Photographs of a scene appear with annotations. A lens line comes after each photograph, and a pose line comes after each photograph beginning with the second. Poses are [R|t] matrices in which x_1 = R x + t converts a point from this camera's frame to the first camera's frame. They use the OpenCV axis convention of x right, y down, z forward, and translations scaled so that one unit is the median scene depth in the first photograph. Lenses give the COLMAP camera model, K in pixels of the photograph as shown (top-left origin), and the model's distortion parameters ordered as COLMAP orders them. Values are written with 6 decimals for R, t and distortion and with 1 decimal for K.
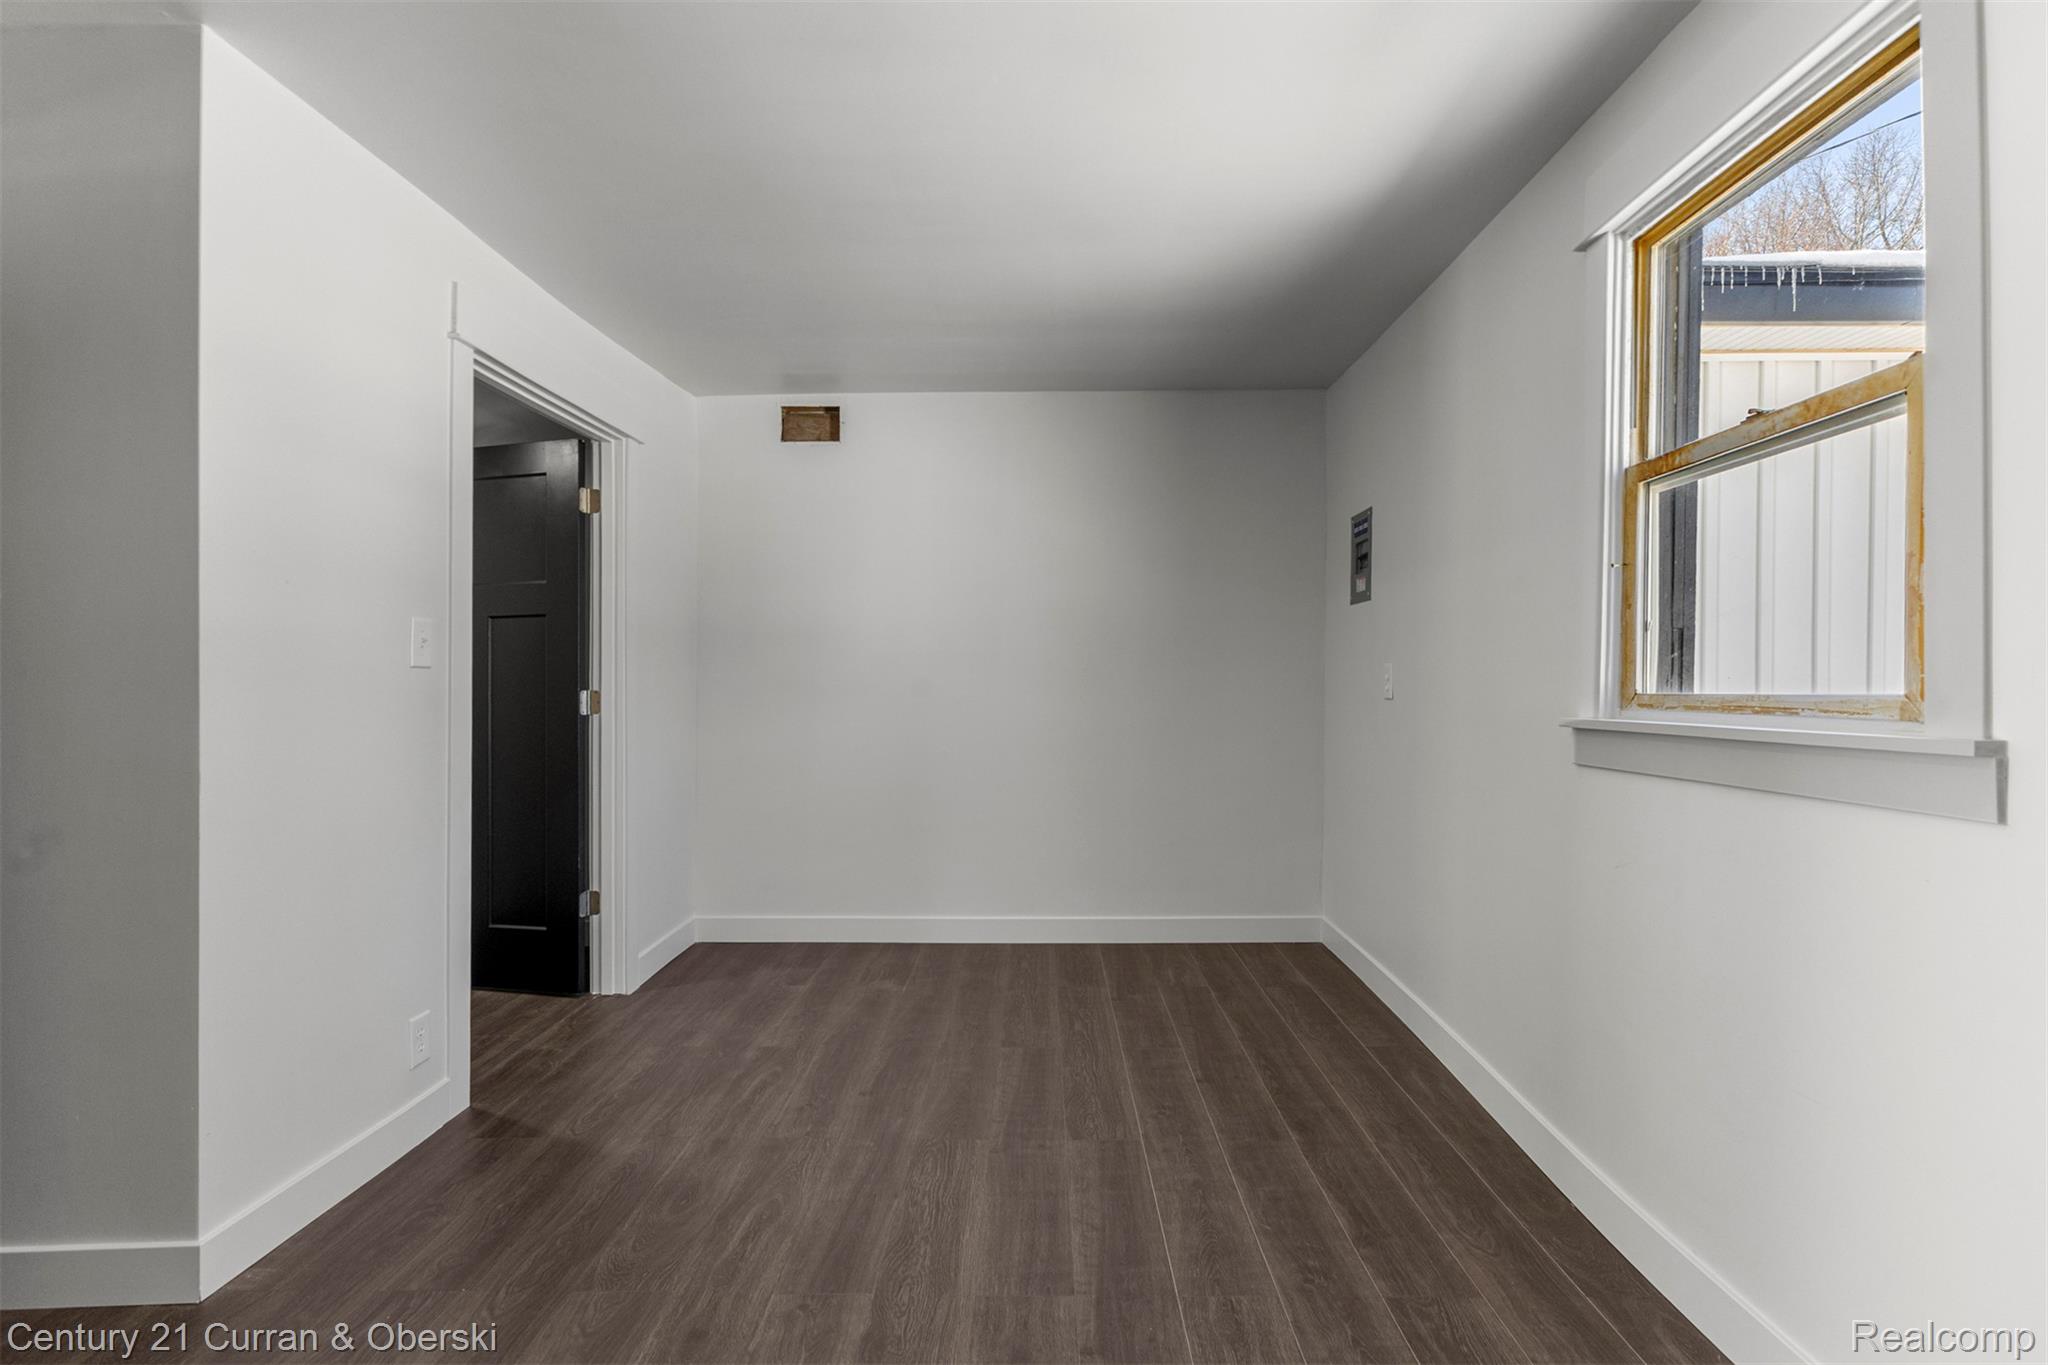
lens RADIAL K [[915.7, 0, 1027.8], [0, 915.7, 685.3], [0, 0, 1]] dist [0.001200, -0.001636]
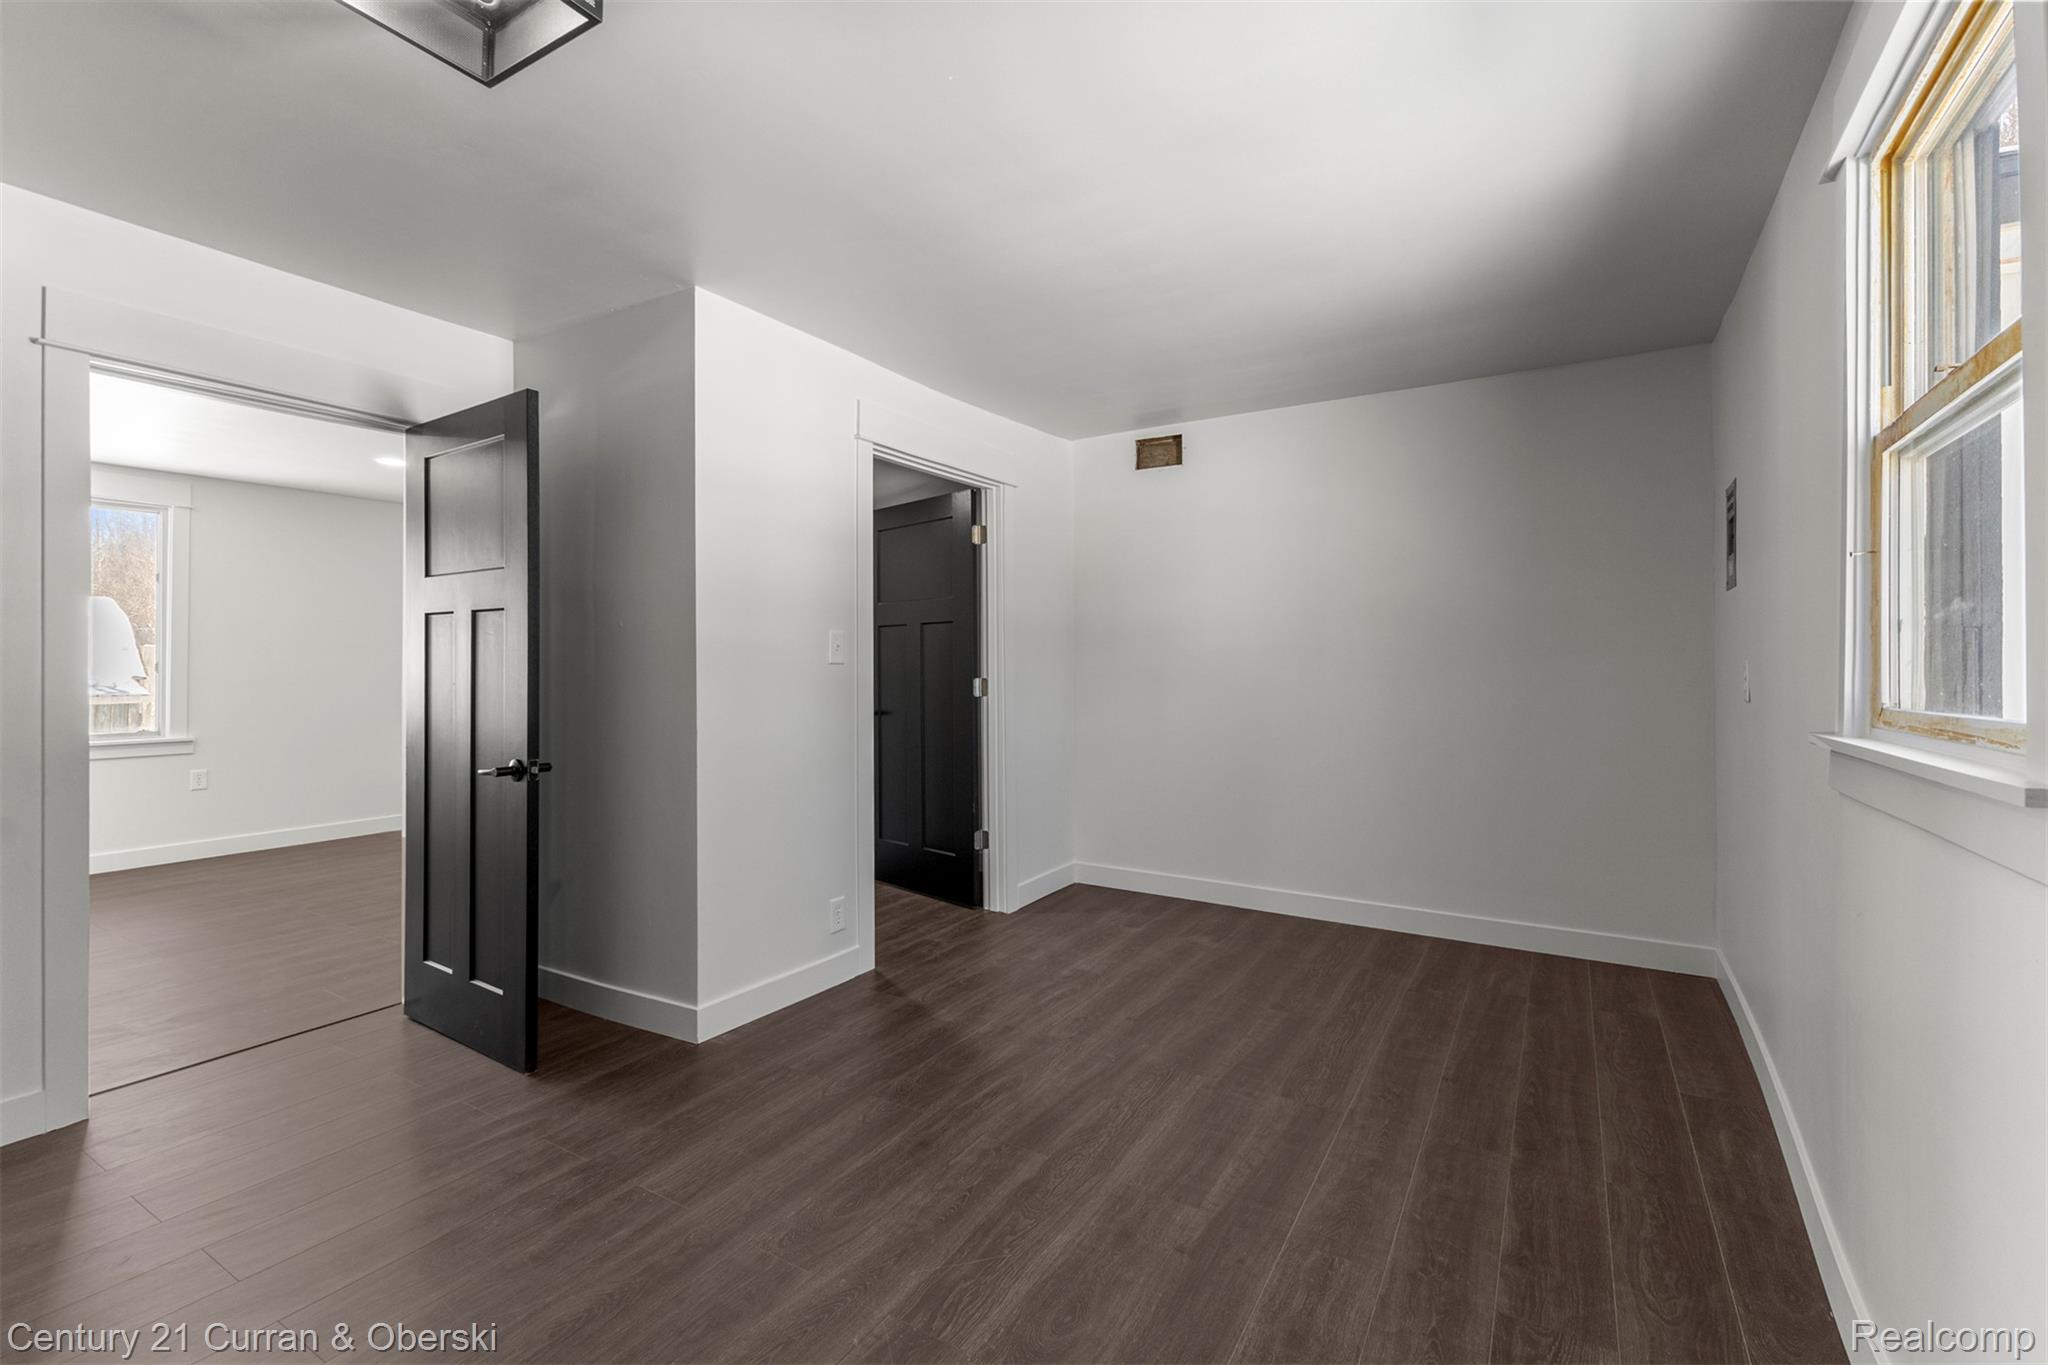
lens RADIAL K [[893.1, 0, 1098.1], [0, 893.1, 664.5], [0, 0, 1]] dist [0.001899, -0.001430]
pose [[0.868382, 0.008443, -0.495823, 0.374278], [-0.008562, 0.999961, 0.002032, -0.022073], [0.495821, 0.002481, 0.868421, -0.041602]]
